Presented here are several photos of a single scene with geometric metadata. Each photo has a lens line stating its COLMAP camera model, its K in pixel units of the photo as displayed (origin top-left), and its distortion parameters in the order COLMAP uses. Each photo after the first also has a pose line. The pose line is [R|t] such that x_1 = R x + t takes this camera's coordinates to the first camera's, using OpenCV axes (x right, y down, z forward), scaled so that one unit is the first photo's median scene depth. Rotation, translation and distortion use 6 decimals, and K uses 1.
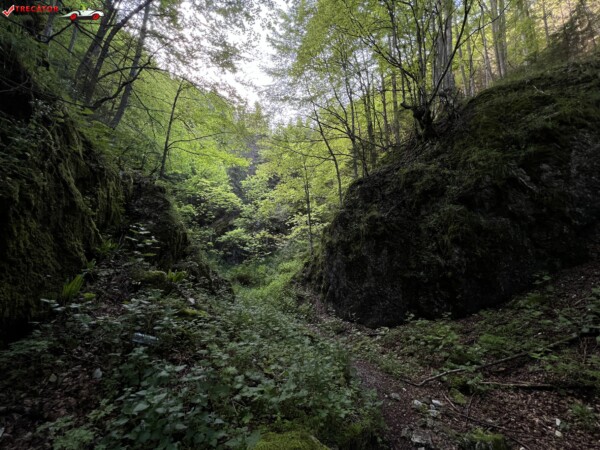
lens RADIAL K [[237.2, 0, 300.0], [0, 237.2, 225.0], [0, 0, 1]] dist [0.000923, -0.000057]
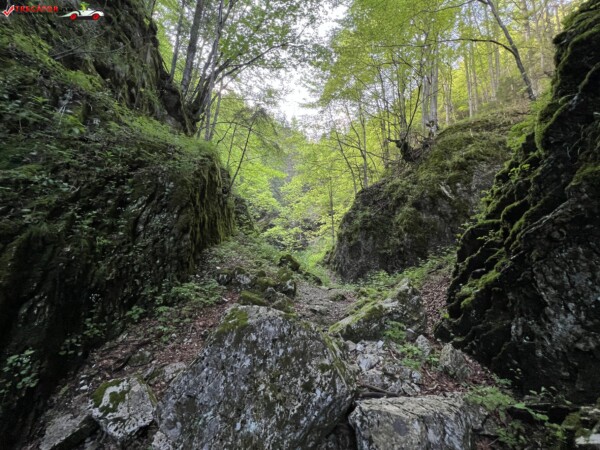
lens RADIAL K [[237.2, 0, 300.0], [0, 237.2, 225.0], [0, 0, 1]] dist [0.000923, -0.000057]
pose [[0.988015, 0.011050, -0.153959, 0.086522], [-0.012503, 0.999886, -0.008473, 0.029412], [0.153848, 0.010296, 0.988041, -0.363693]]
